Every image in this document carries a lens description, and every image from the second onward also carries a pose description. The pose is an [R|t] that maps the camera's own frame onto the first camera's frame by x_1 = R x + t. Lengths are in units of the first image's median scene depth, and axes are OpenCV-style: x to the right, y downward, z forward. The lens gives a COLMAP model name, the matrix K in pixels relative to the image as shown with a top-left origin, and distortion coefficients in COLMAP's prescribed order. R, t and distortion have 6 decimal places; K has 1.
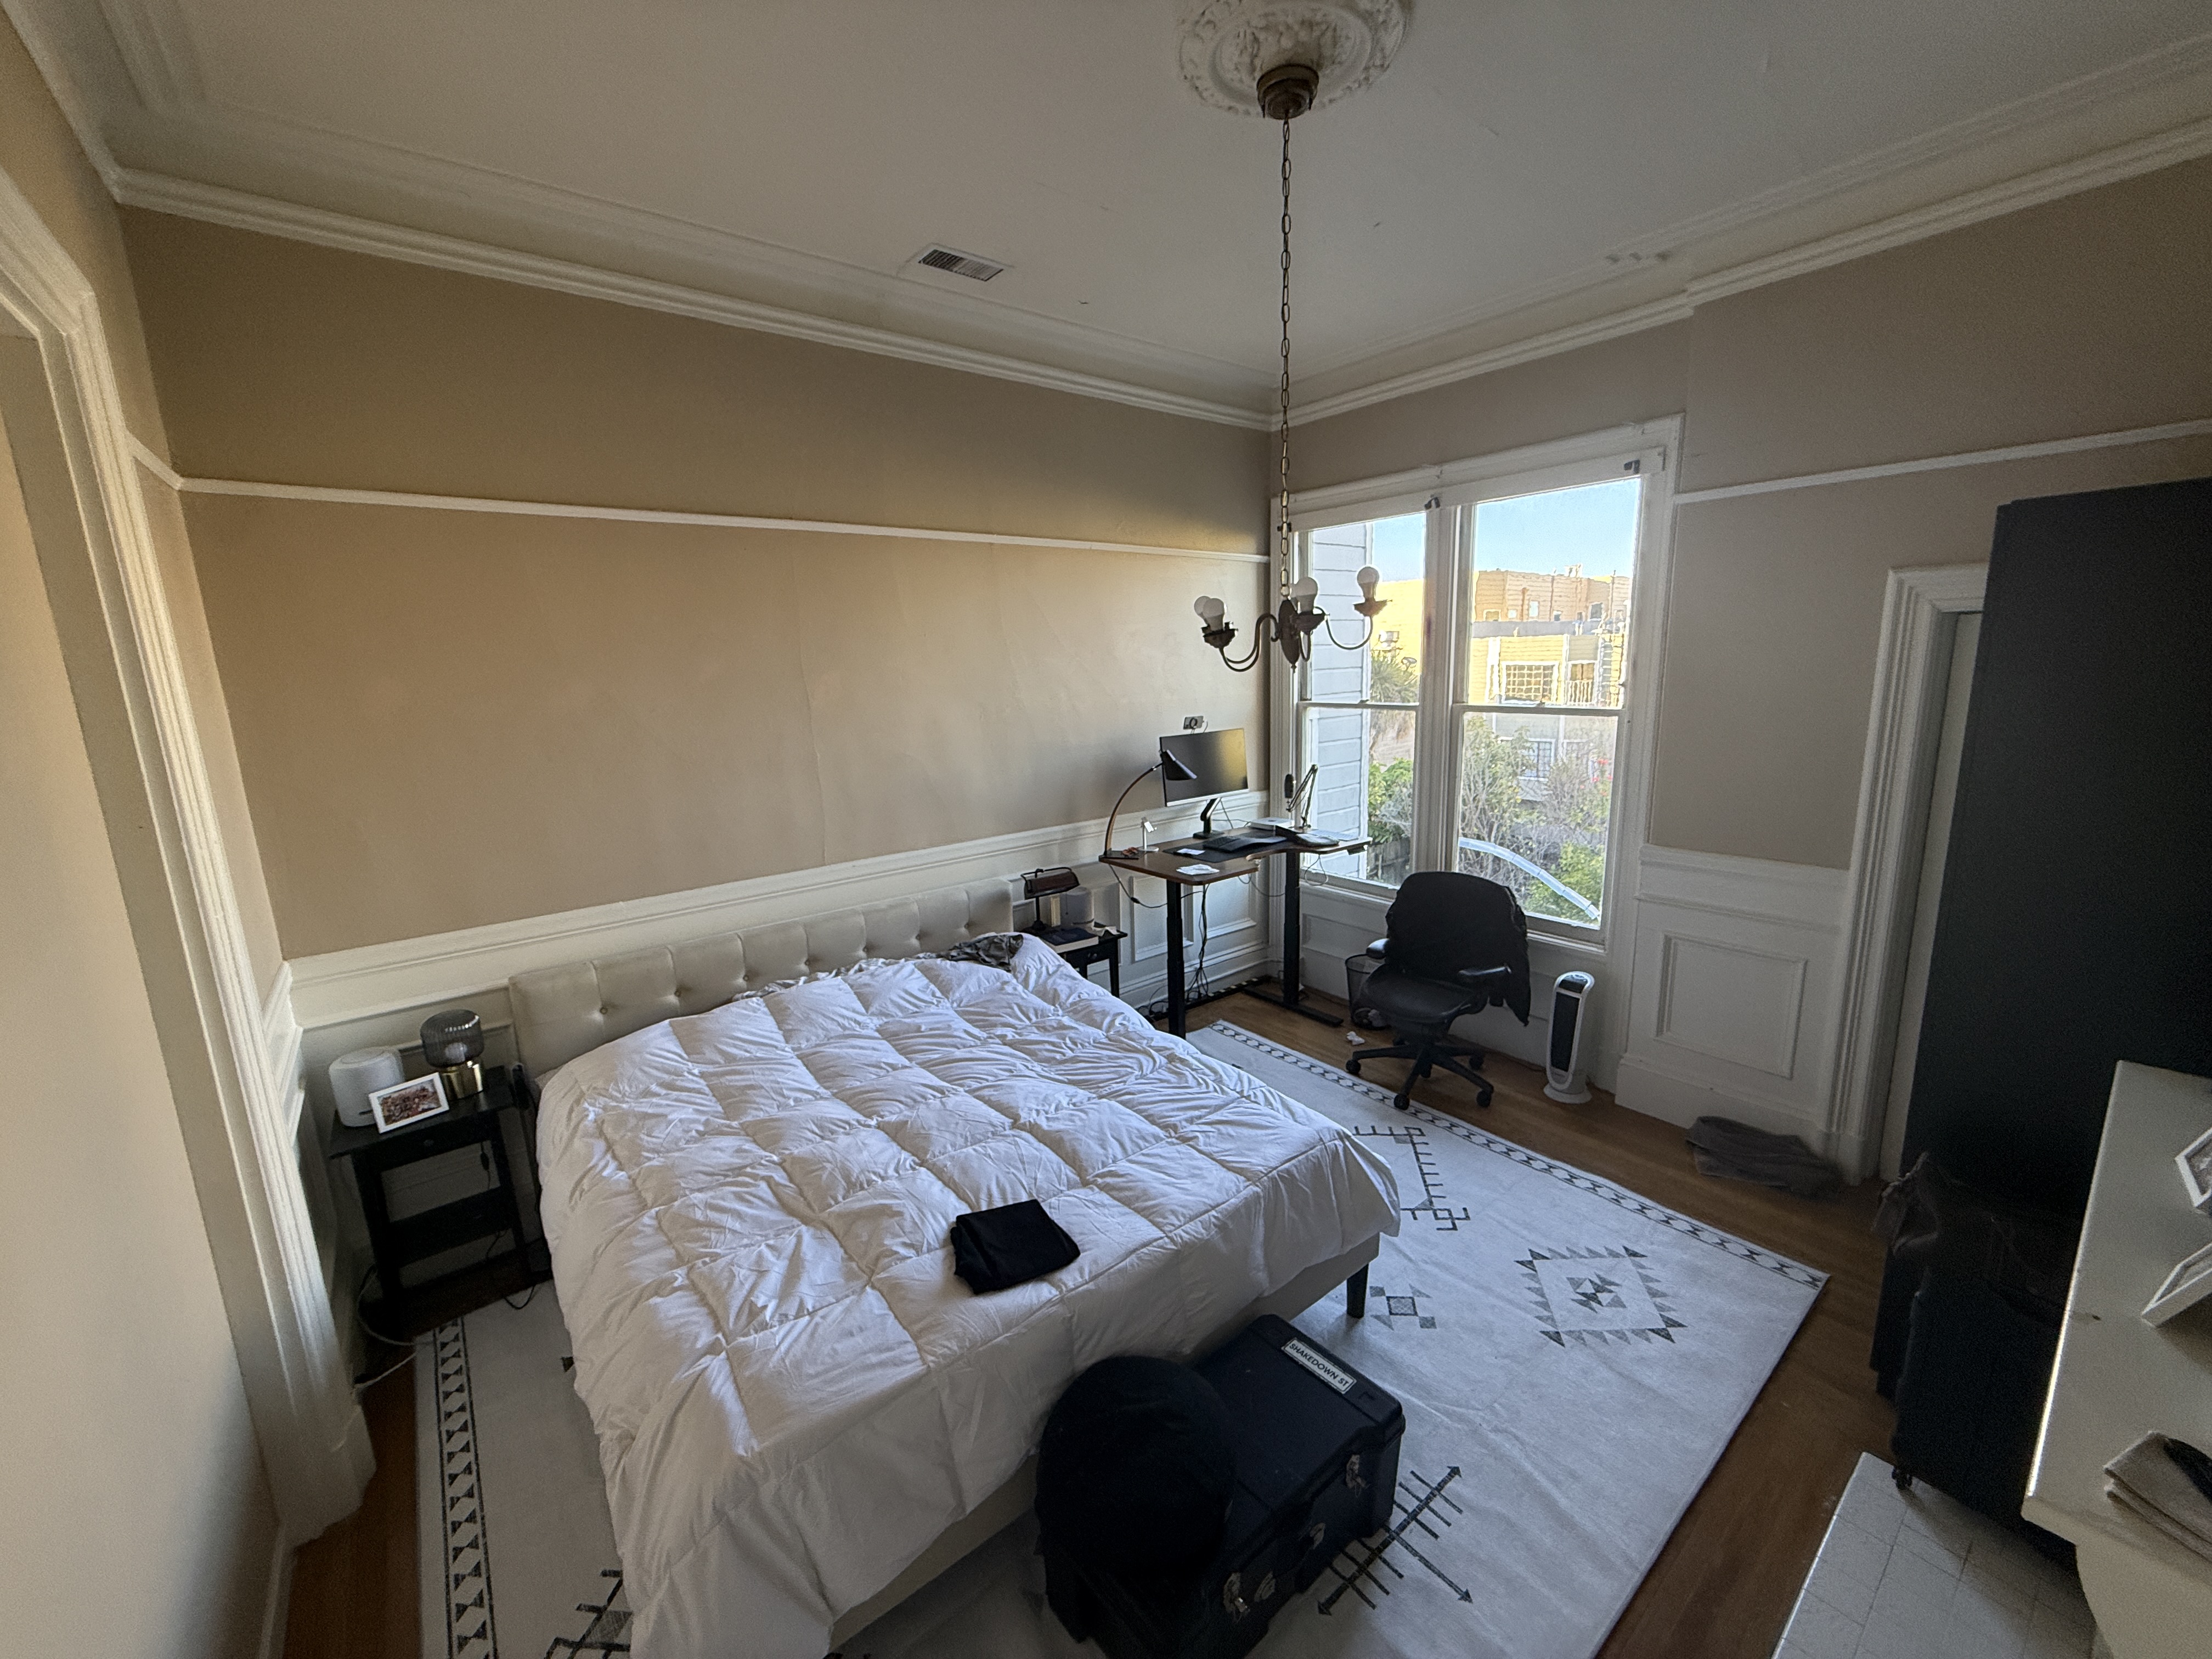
lens RADIAL K [[878.0, 0, 1103.2], [0, 878.0, 826.8], [0, 0, 1]] dist [0.001548, 0.000108]
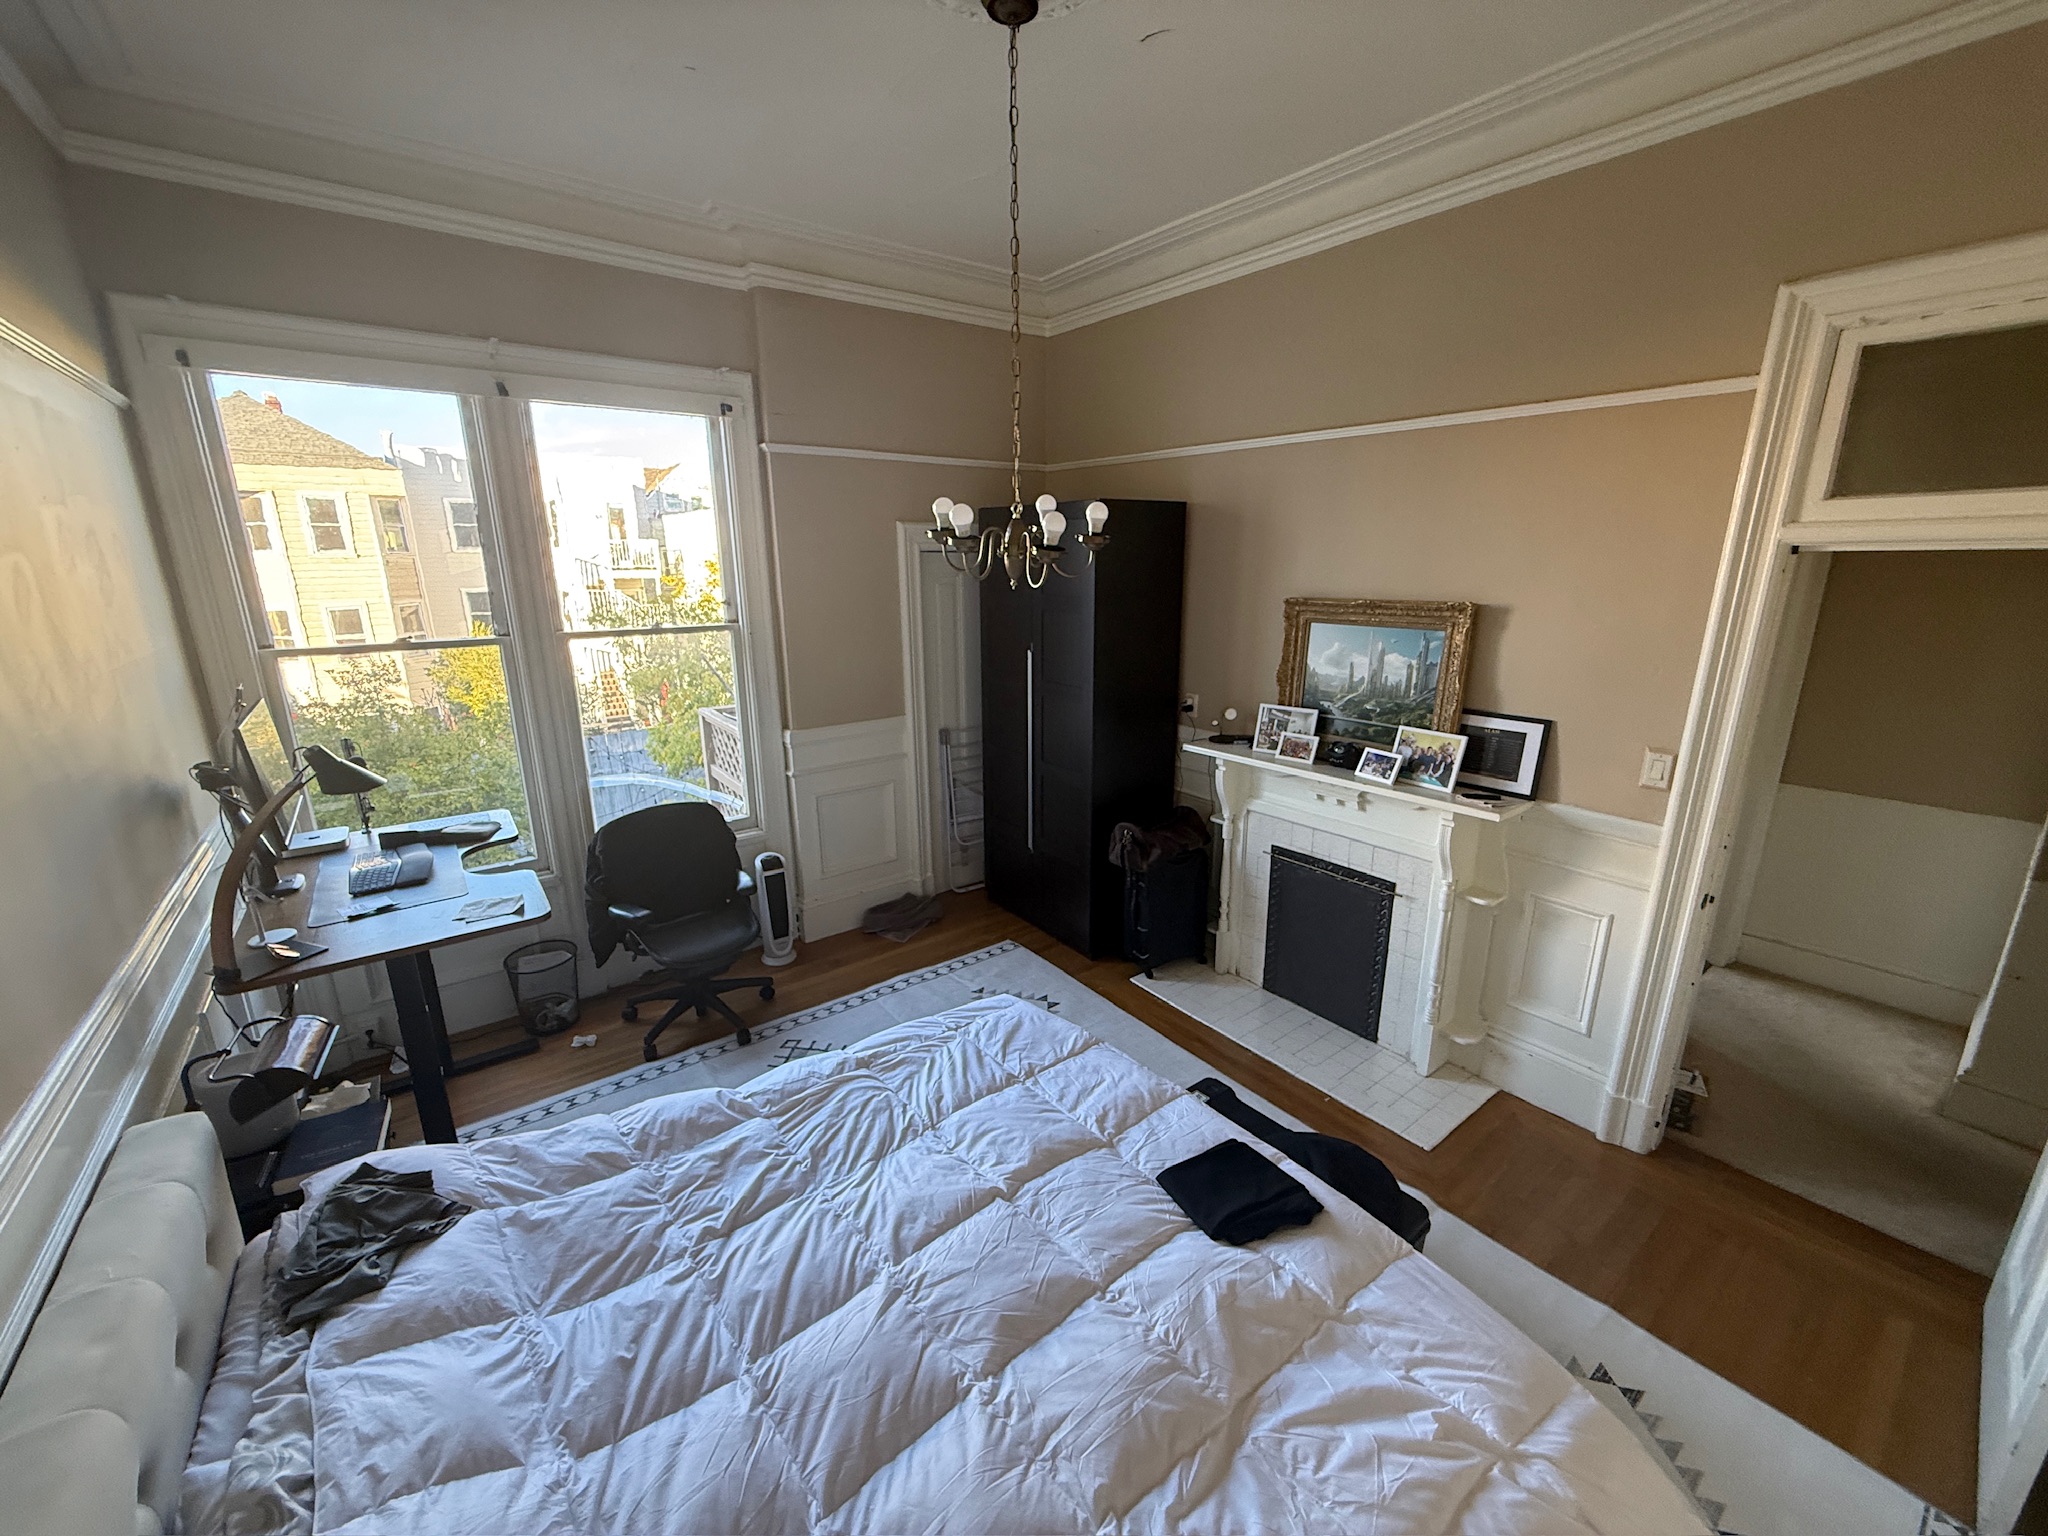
lens RADIAL K [[812.9, 0, 1021.4], [0, 812.9, 765.5], [0, 0, 1]] dist [0.001548, 0.000108]
pose [[0.026721, -0.223235, 0.974398, -0.592177], [0.196361, 0.956928, 0.213847, -0.137364], [-0.980167, 0.185620, 0.069405, 0.738942]]
